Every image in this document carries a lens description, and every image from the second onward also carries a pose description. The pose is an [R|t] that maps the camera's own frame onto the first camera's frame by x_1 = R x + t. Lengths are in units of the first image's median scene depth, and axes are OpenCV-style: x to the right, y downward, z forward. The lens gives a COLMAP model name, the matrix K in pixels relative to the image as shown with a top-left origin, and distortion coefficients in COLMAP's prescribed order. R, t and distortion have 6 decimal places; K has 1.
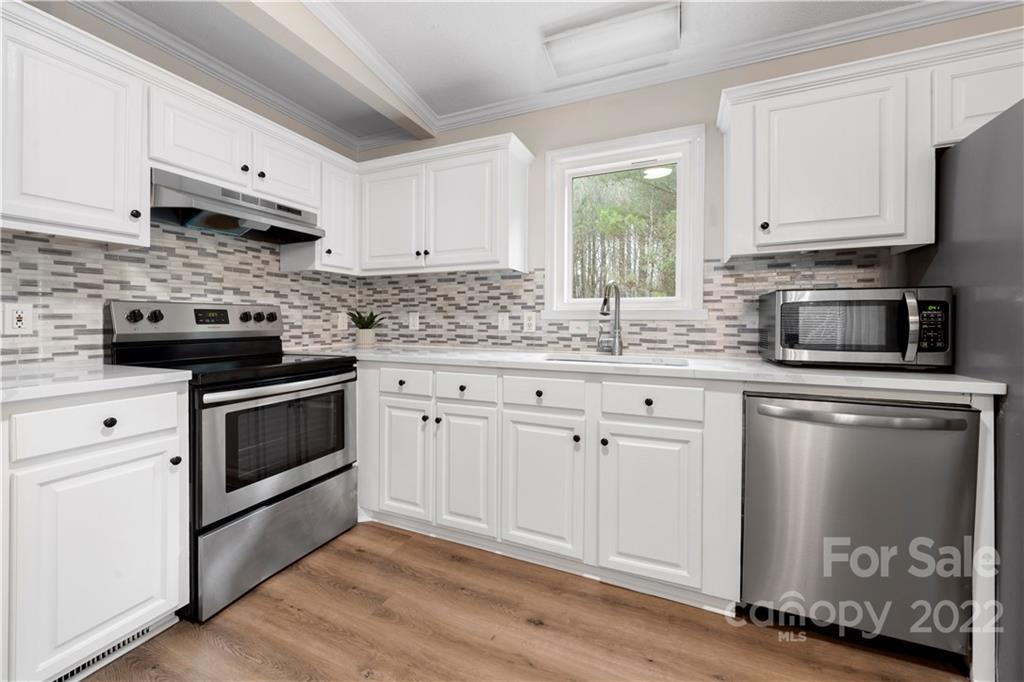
lens RADIAL K [[391.2, 0, 513.8], [0, 391.2, 321.9], [0, 0, 1]] dist [-0.002954, -0.000008]
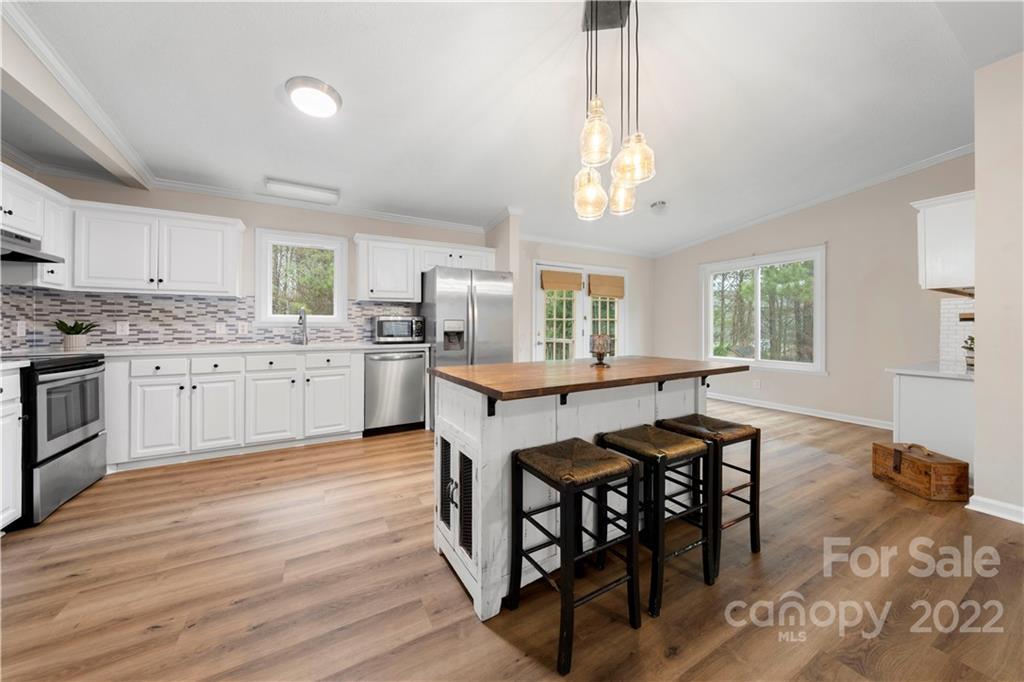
lens RADIAL K [[349.6, 0, 506.6], [0, 349.6, 325.3], [0, 0, 1]] dist [-0.003360, -0.000567]
pose [[0.612840, 0.001099, 0.790206, -0.516410], [0.005869, 0.999965, -0.005942, 0.003984], [-0.790185, 0.008279, 0.612812, -0.903688]]
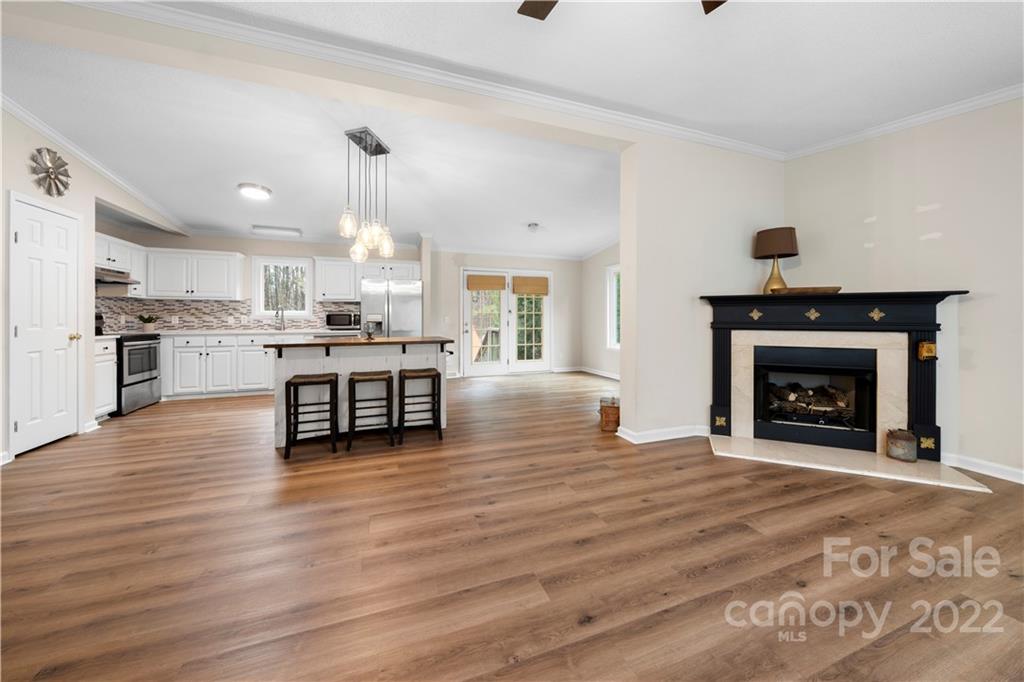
lens RADIAL K [[349.6, 0, 509.0], [0, 349.6, 317.9], [0, 0, 1]] dist [-0.003360, -0.000567]
pose [[0.722563, -0.000299, 0.691305, -0.340236], [0.006107, 0.999964, -0.005950, 0.015419], [-0.691278, 0.008521, 0.722539, -2.204120]]
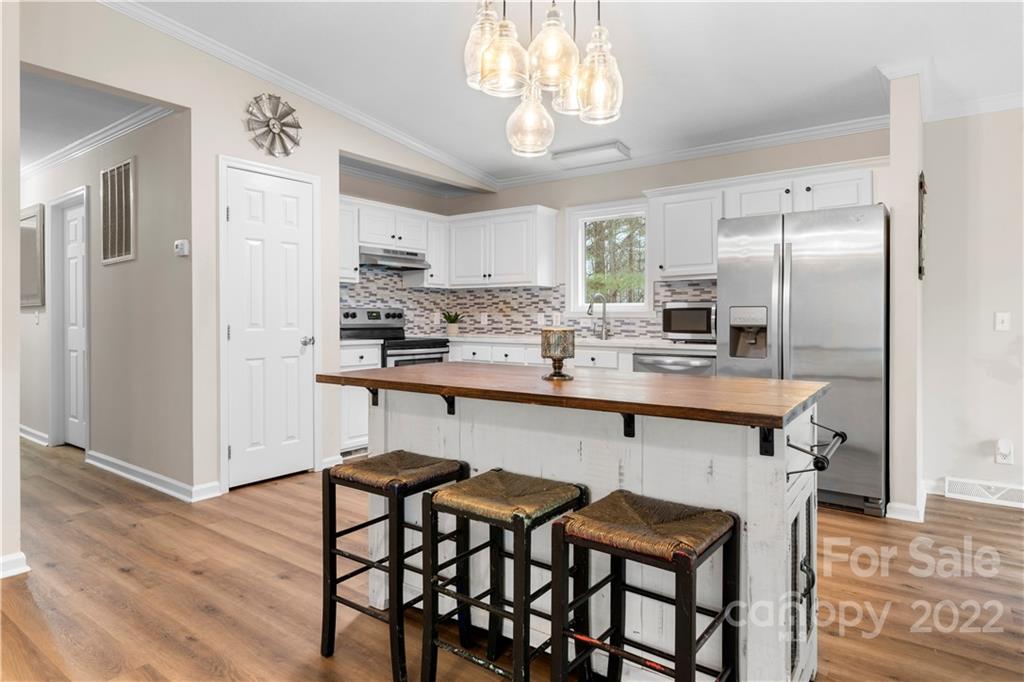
lens RADIAL K [[592.8, 0, 520.2], [0, 592.8, 319.9], [0, 0, 1]] dist [-0.001836, 0.002890]
pose [[0.975063, 0.001725, -0.221924, 0.487149], [-0.002561, 0.999991, -0.003480, 0.013850], [0.221916, 0.003962, 0.975058, -1.489915]]
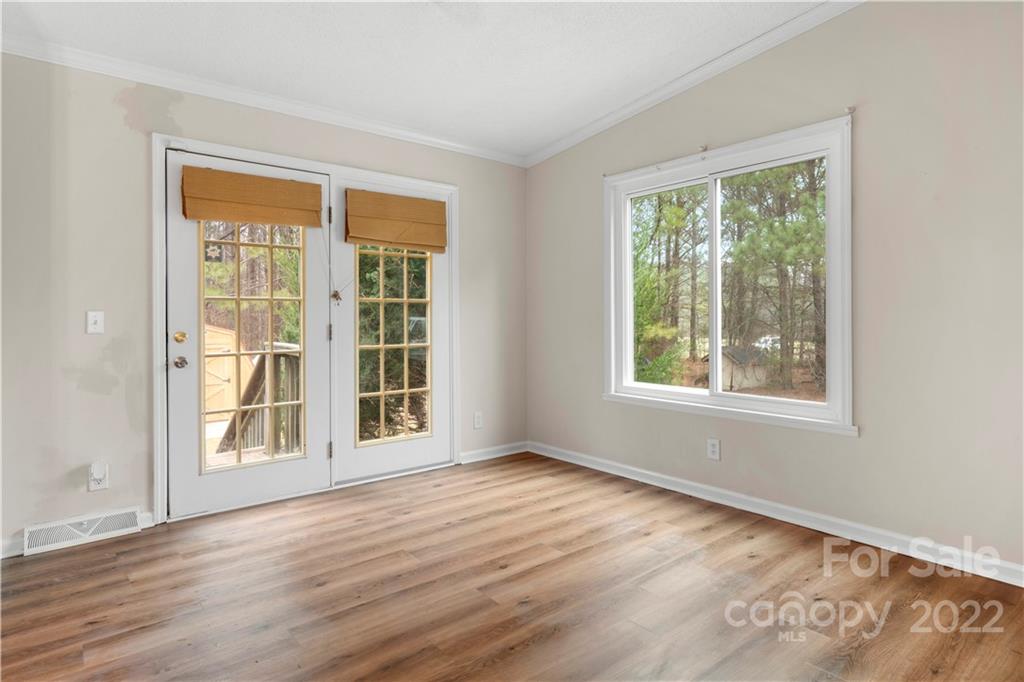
lens RADIAL K [[552.5, 0, 503.8], [0, 552.5, 313.5], [0, 0, 1]] dist [0.002772, -0.000454]
pose [[0.461123, -0.004474, 0.887325, 0.733781], [0.008407, 0.999964, 0.000673, -0.006704], [-0.887297, 0.007149, 0.461144, -1.006557]]
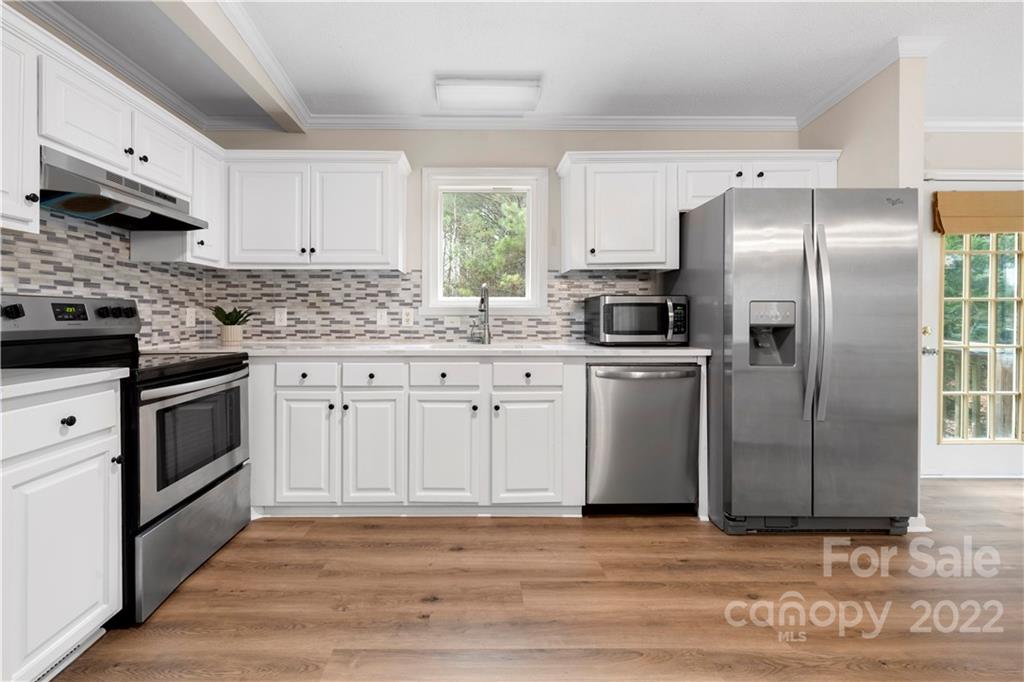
lens RADIAL K [[422.3, 0, 476.9], [0, 422.3, 316.6], [0, 0, 1]] dist [0.001823, -0.002008]
pose [[0.916428, -0.002388, 0.400192, -0.308739], [0.003535, 0.999991, -0.002127, 0.001547], [-0.400183, 0.003364, 0.916429, -0.218165]]
